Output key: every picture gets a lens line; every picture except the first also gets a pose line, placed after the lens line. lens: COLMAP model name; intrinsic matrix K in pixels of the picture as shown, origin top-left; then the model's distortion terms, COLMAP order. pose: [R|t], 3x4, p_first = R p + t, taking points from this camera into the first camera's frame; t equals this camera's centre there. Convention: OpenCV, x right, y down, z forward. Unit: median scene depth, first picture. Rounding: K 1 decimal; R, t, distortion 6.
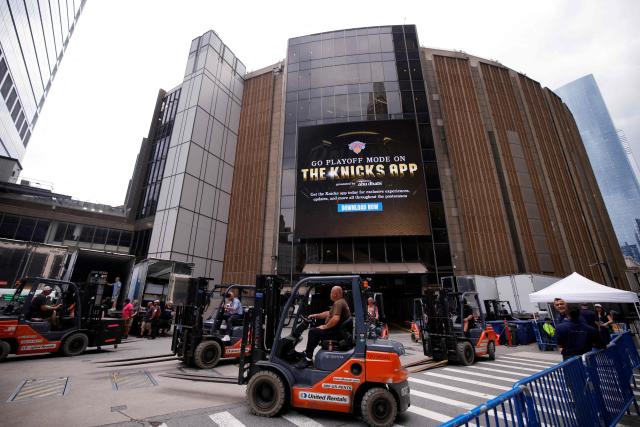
lens RADIAL K [[273.4, 0, 302.9], [0, 273.4, 213.0], [0, 0, 1]] dist [-0.001903, 0.000694]
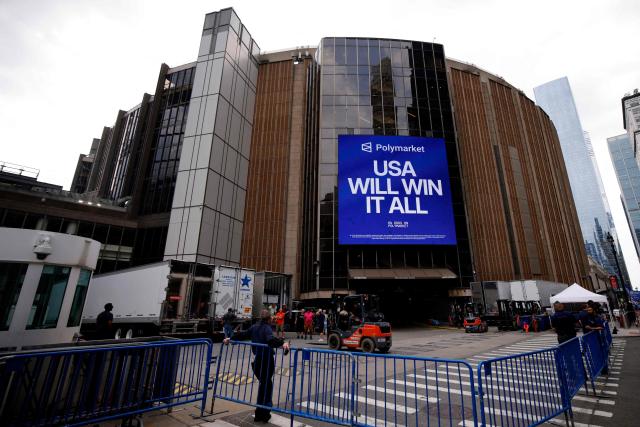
lens RADIAL K [[338.7, 0, 317.2], [0, 338.7, 197.2], [0, 0, 1]] dist [0.005744, -0.000045]
pose [[0.977737, 0.041907, 0.205607, -0.292487], [-0.045539, 0.998878, 0.012962, -0.078037], [-0.204833, -0.022036, 0.978549, -0.195842]]
